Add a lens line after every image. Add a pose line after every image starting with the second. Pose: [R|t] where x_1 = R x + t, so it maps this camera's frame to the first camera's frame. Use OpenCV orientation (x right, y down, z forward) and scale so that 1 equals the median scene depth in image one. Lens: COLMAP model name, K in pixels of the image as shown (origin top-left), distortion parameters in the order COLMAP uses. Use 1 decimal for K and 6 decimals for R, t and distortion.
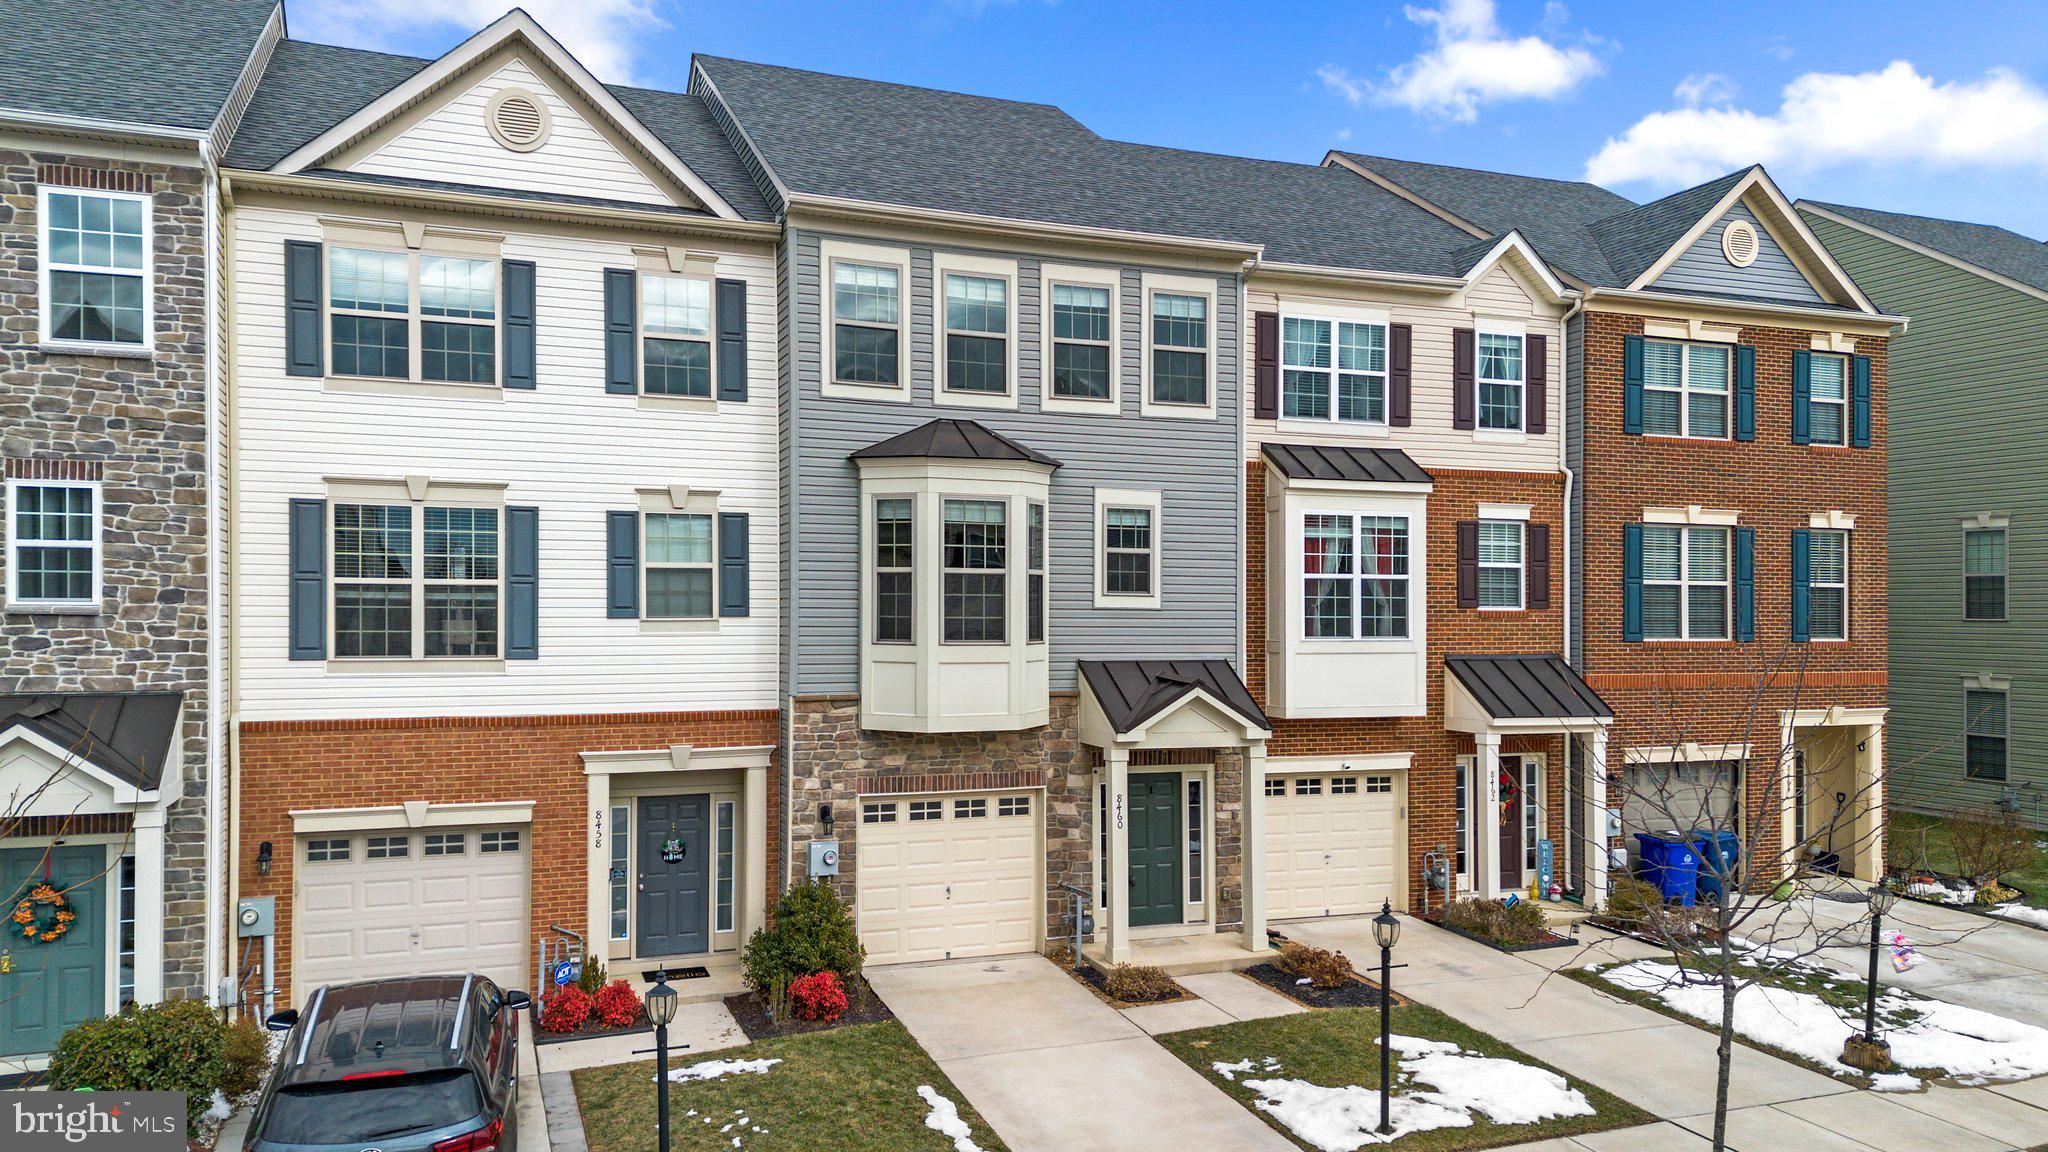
lens RADIAL K [[1453.1, 0, 1023.0], [0, 1453.1, 606.9], [0, 0, 1]] dist [0.070643, -0.065528]
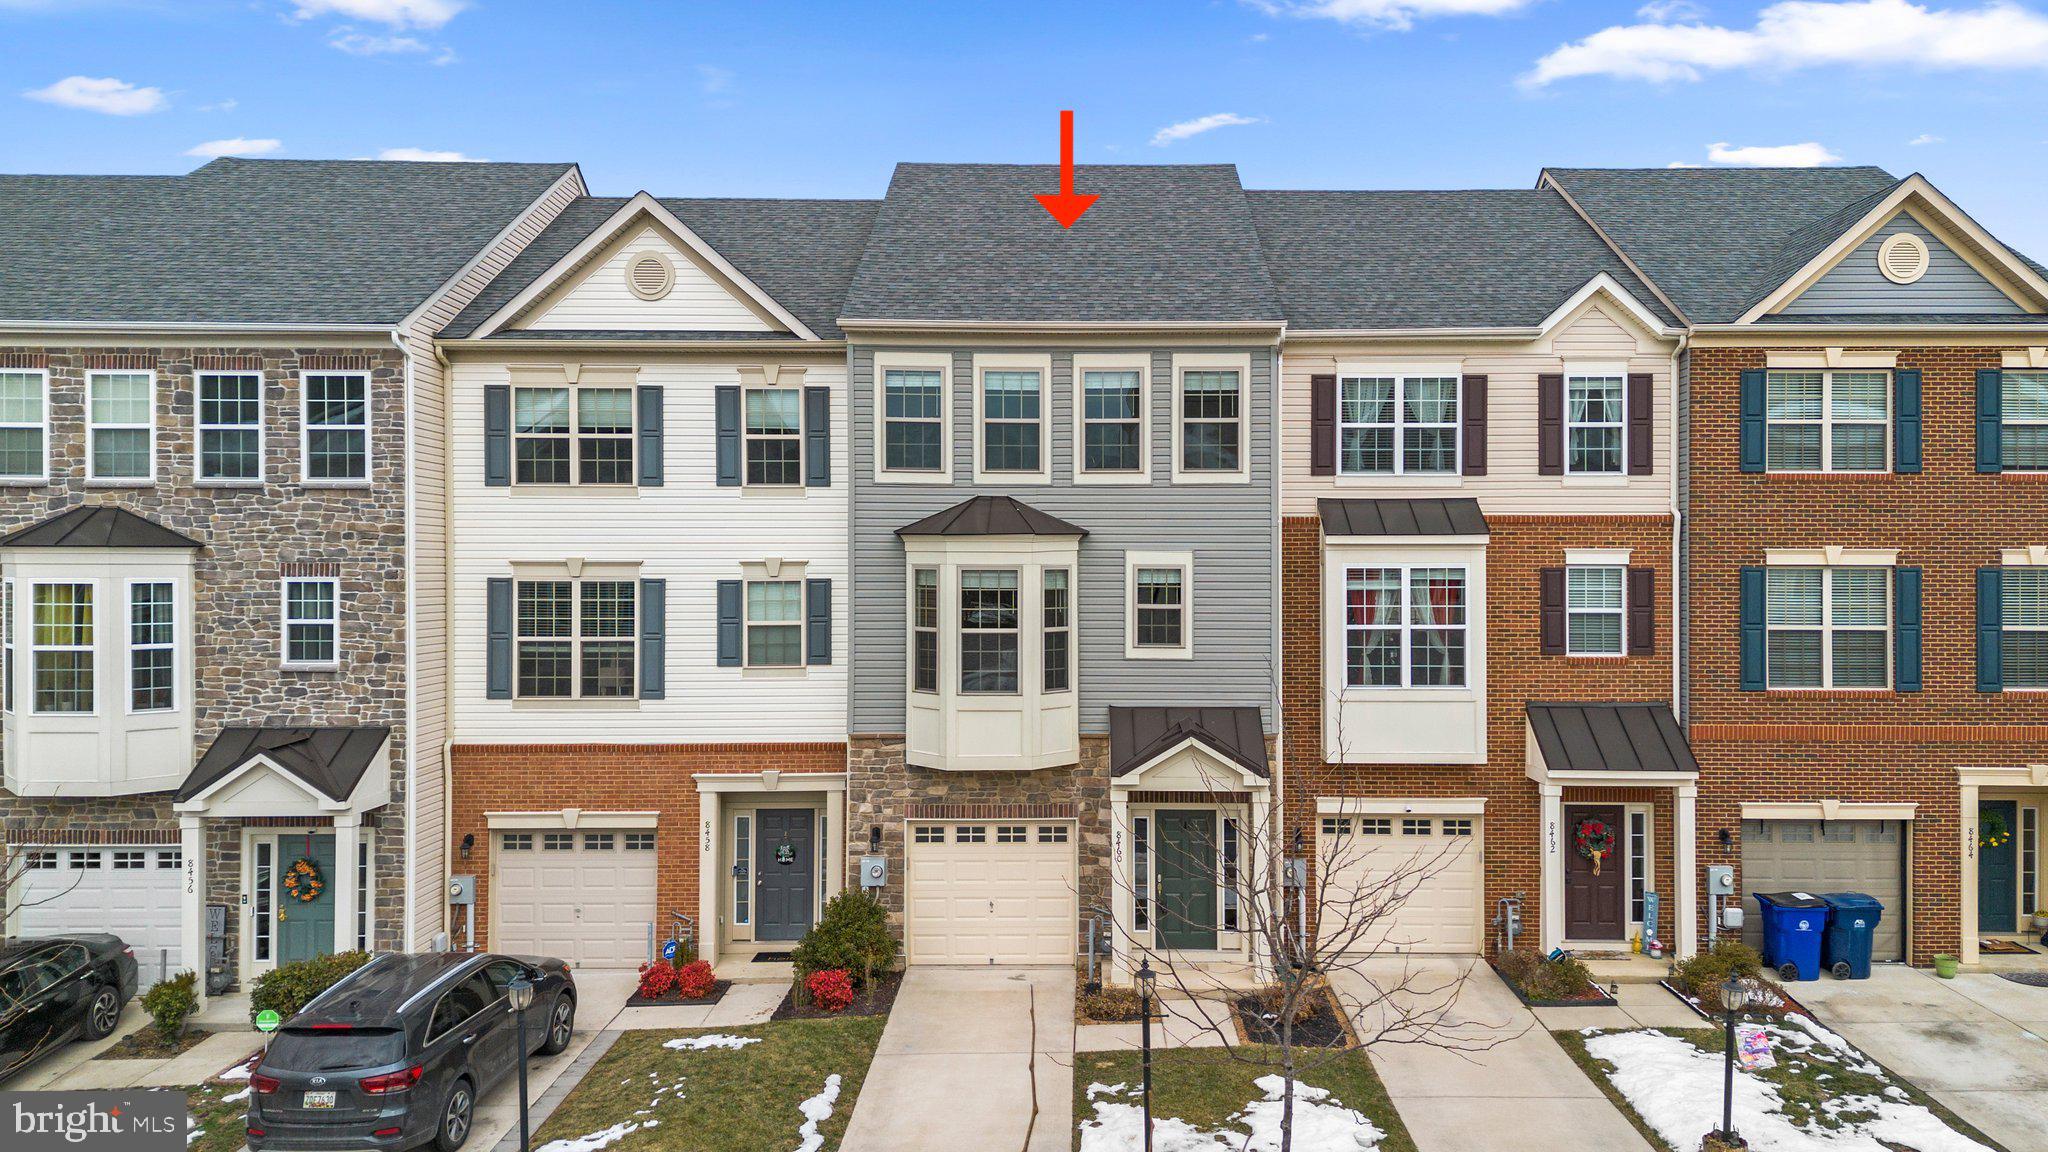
lens RADIAL K [[1429.0, 0, 1024.0], [0, 1429.0, 576.0], [0, 0, 1]] dist [0.066168, -0.059619]
pose [[0.937939, -0.004741, -0.346768, 0.374092], [0.004419, 0.999989, -0.001719, -0.064234], [0.346773, 0.000079, 0.937949, -0.054151]]
